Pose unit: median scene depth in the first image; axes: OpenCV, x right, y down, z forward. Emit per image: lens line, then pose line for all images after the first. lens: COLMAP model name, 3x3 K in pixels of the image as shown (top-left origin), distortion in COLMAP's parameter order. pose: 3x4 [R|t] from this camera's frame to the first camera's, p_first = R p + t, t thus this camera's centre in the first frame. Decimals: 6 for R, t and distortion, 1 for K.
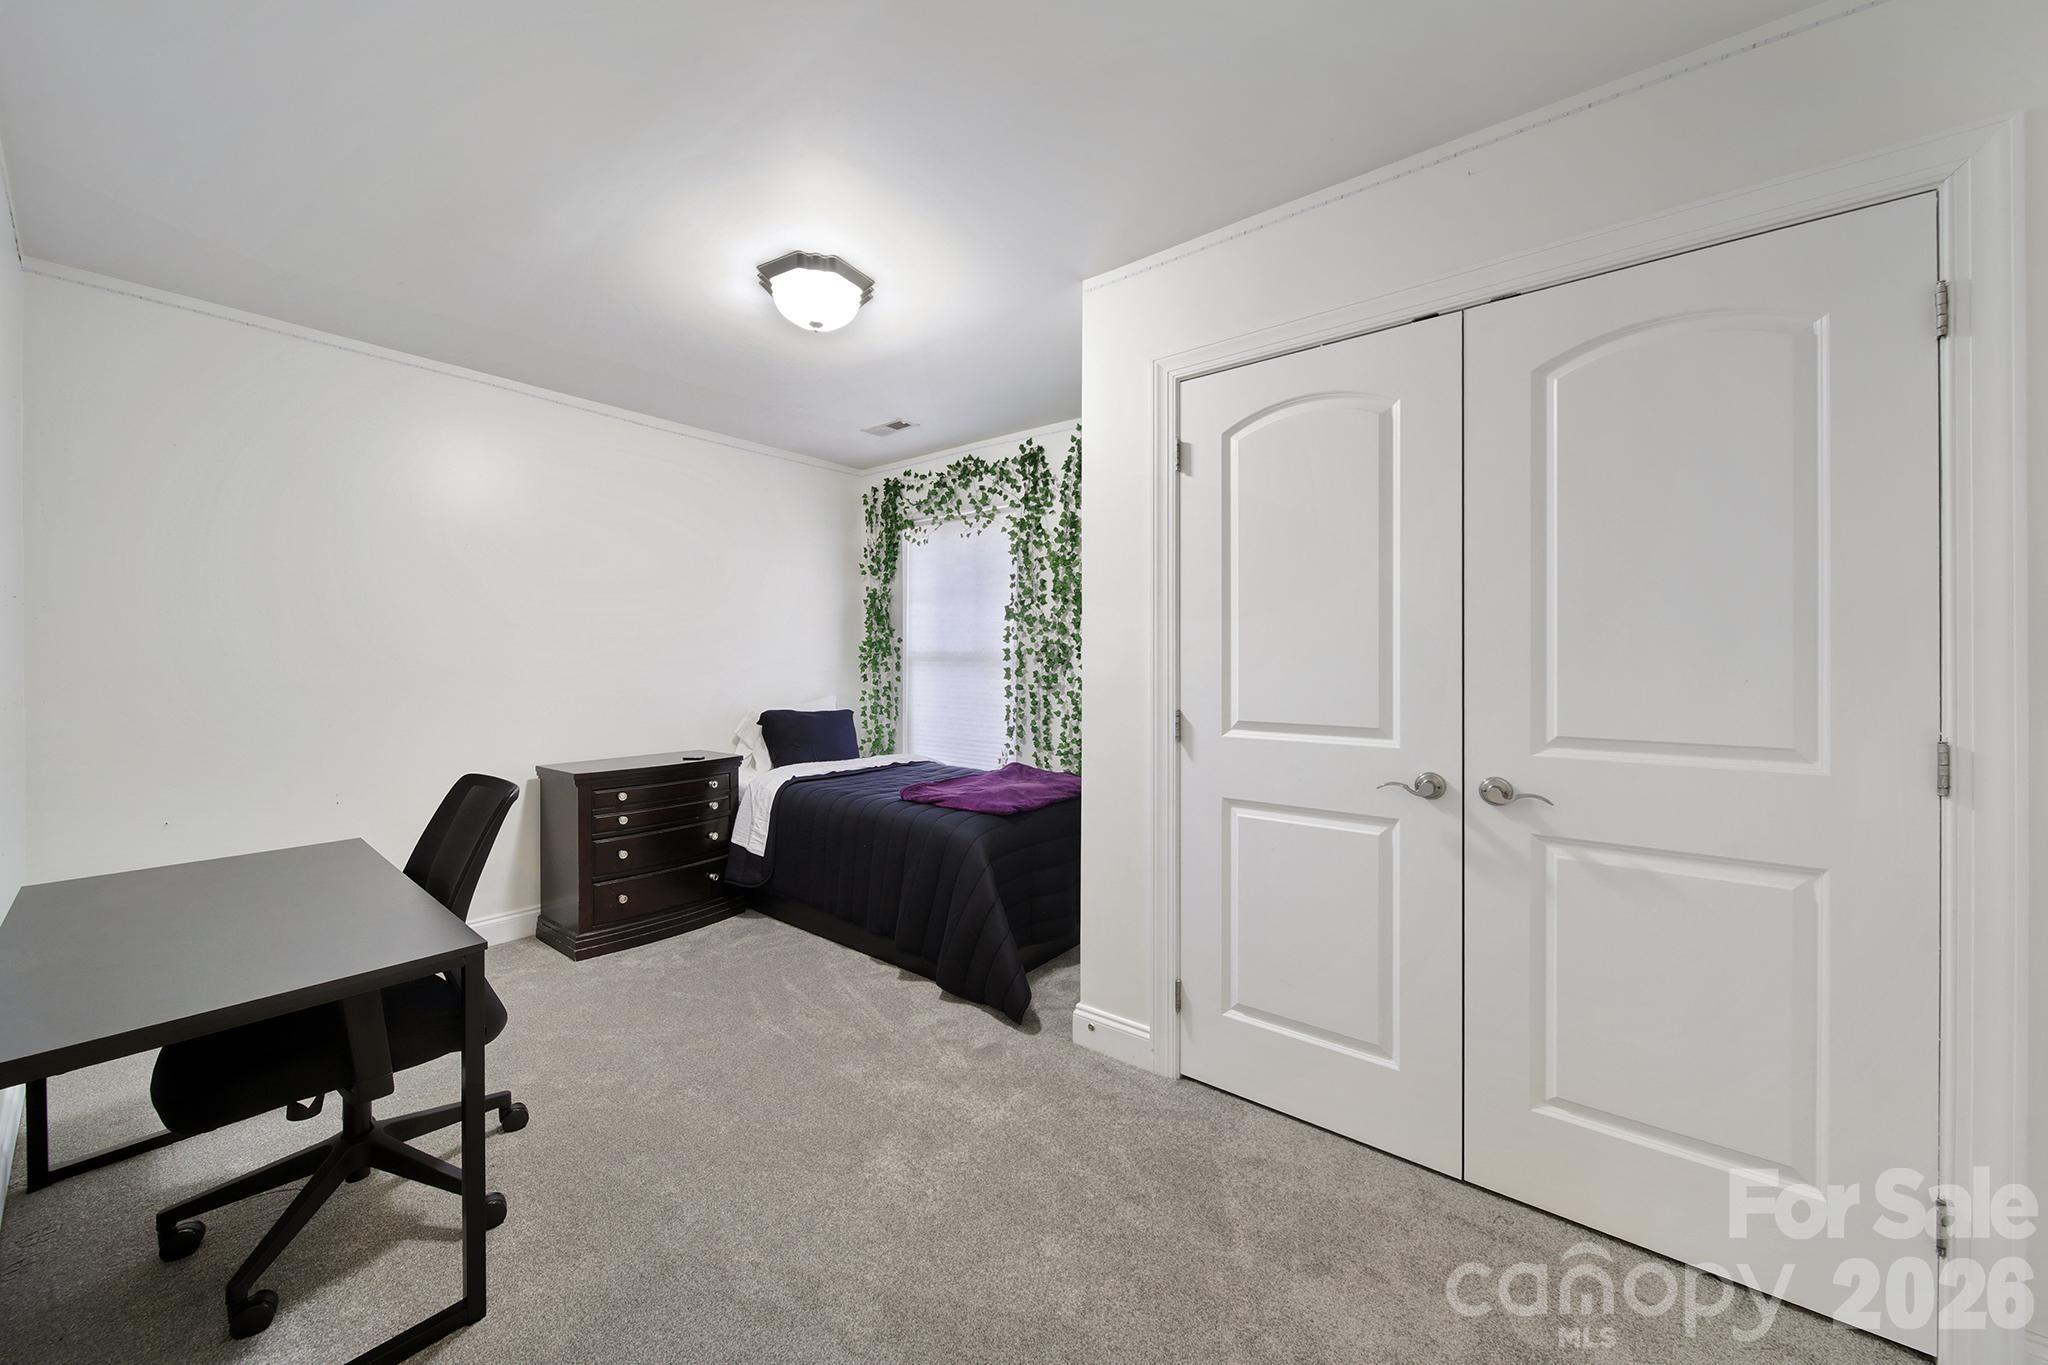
lens RADIAL K [[800.6, 0, 963.0], [0, 800.6, 661.3], [0, 0, 1]] dist [-0.000441, -0.000016]
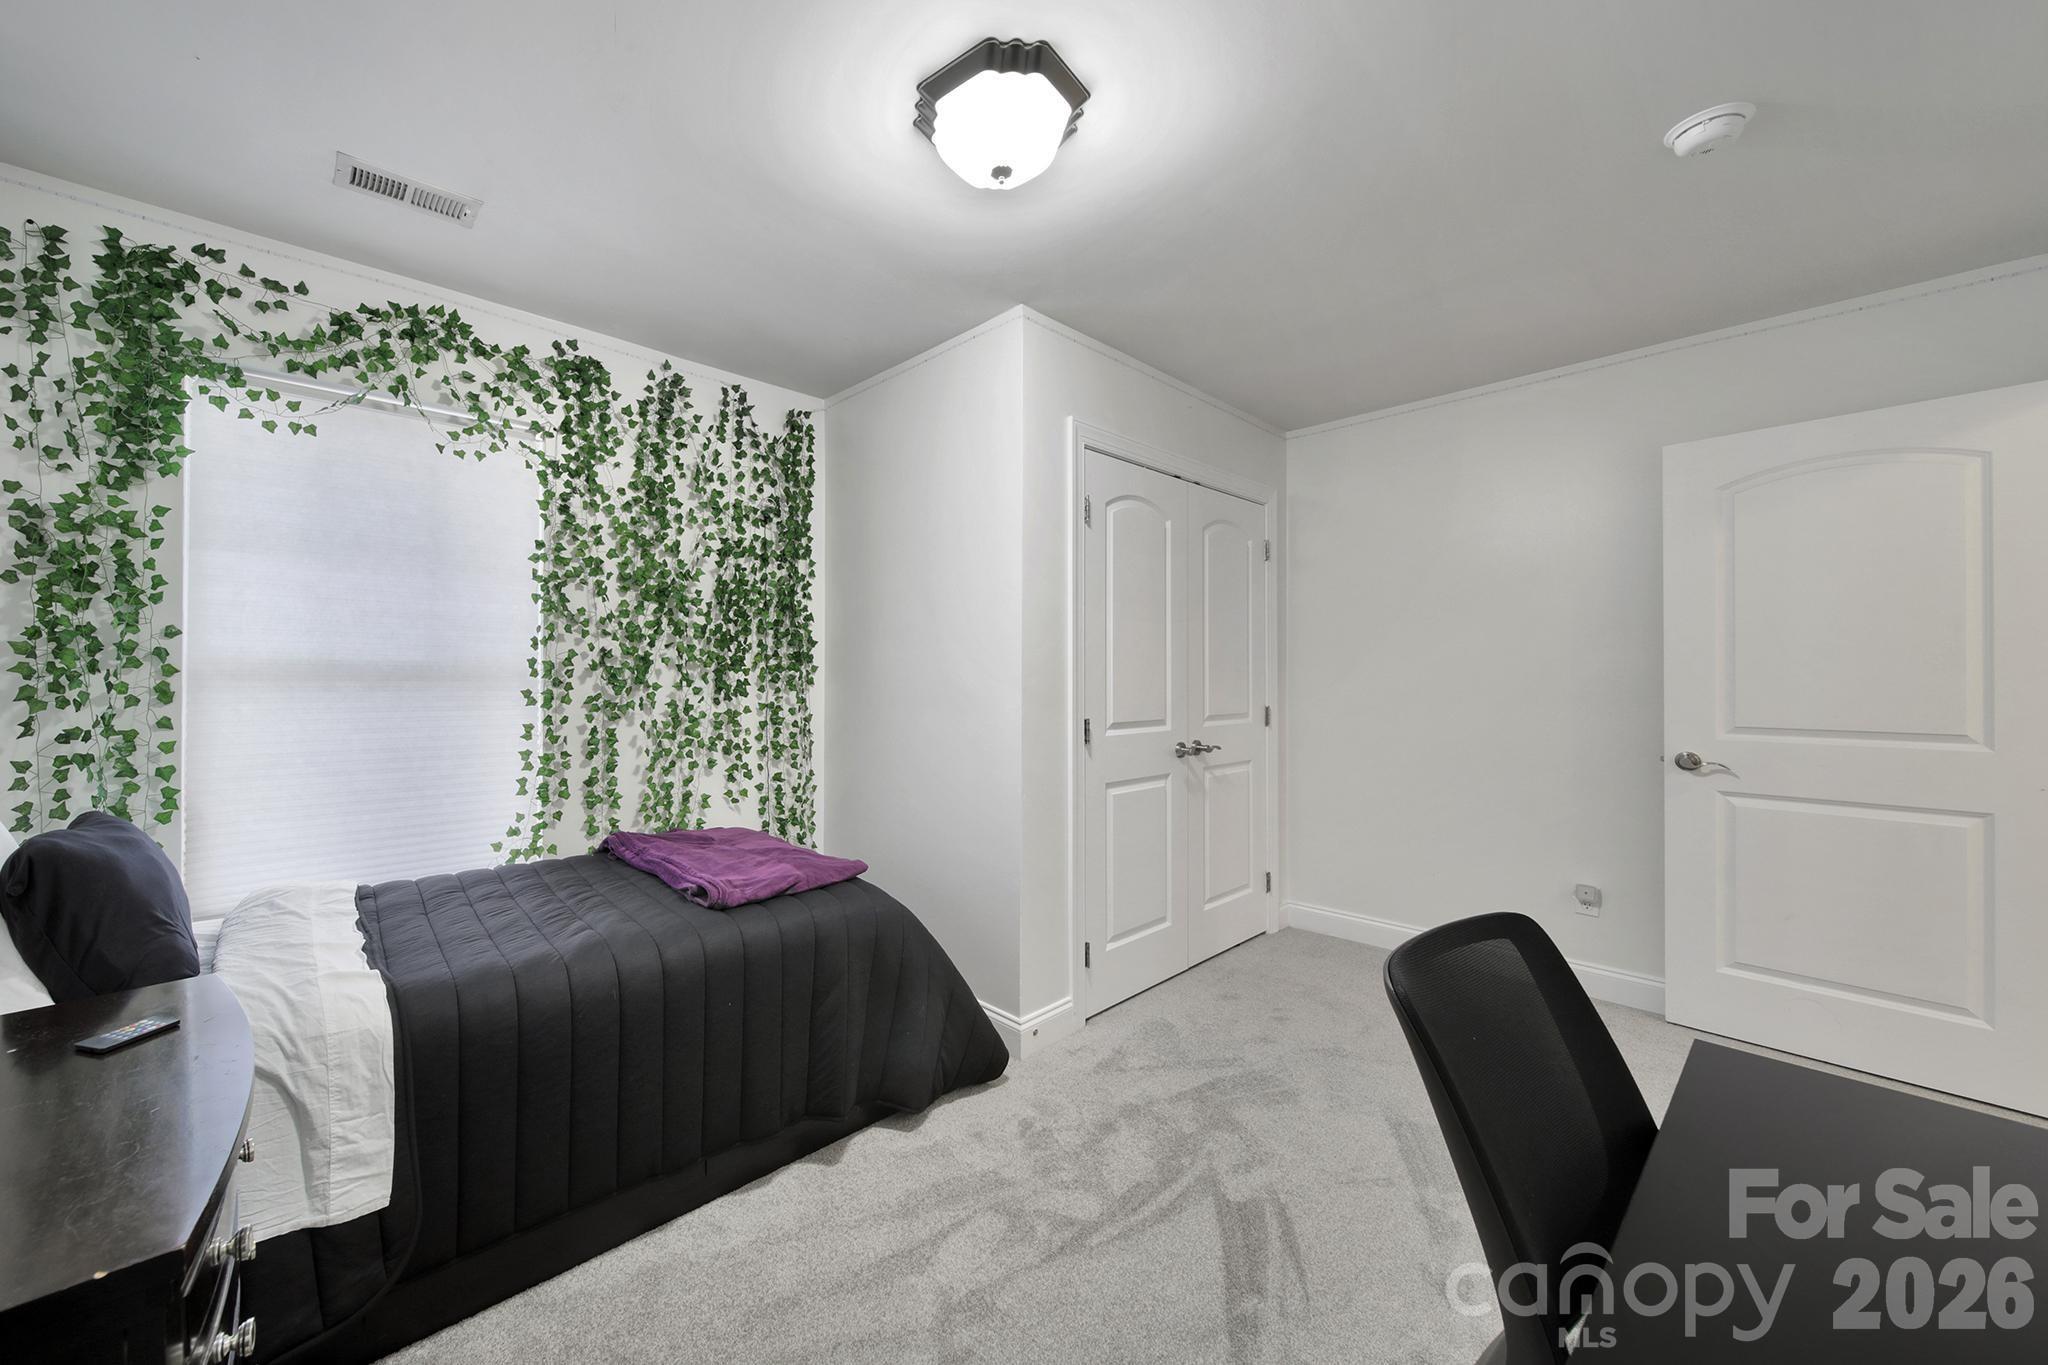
lens RADIAL K [[727.1, 0, 1064.2], [0, 727.1, 672.3], [0, 0, 1]] dist [-0.001172, -0.000336]
pose [[0.059192, 0.004829, 0.998235, -0.485982], [0.002570, 0.999984, -0.004989, -0.002000], [-0.998243, 0.002861, 0.059179, 0.566670]]
